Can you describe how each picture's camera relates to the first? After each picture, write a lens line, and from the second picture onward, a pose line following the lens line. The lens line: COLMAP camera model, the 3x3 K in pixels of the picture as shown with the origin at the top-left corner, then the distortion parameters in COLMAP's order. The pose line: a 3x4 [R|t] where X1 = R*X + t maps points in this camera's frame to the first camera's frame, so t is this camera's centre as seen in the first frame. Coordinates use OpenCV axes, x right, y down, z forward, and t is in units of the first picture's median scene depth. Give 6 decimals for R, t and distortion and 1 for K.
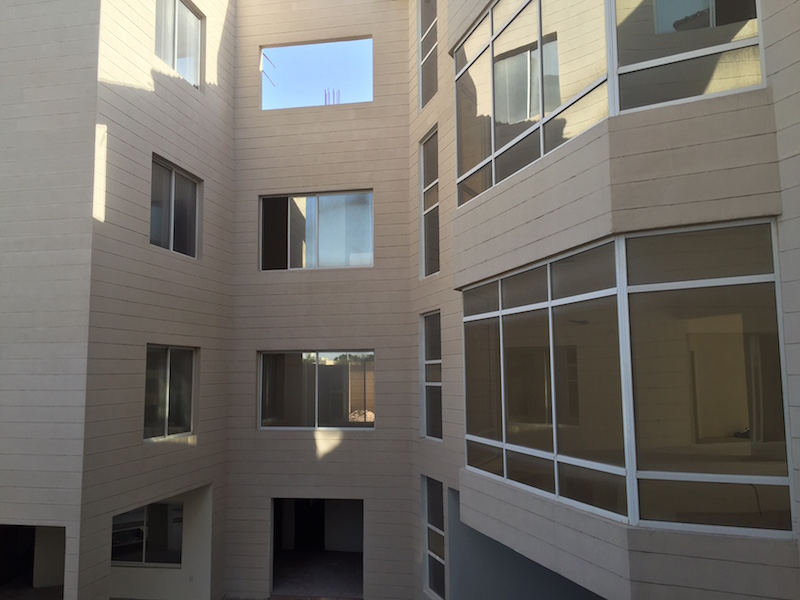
lens RADIAL K [[671.8, 0, 389.8], [0, 671.8, 293.0], [0, 0, 1]] dist [0.041755, -0.073258]
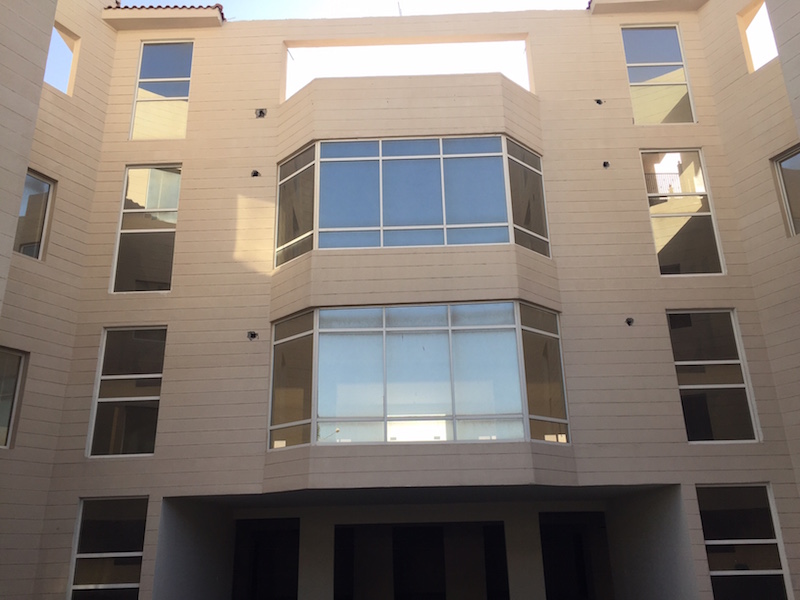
lens RADIAL K [[671.8, 0, 389.8], [0, 671.8, 293.0], [0, 0, 1]] dist [0.041755, -0.073258]
pose [[0.323435, 0.319468, 0.890691, -0.763616], [-0.098361, 0.947536, -0.304139, 0.261101], [-0.941124, 0.010760, 0.337889, 0.323988]]
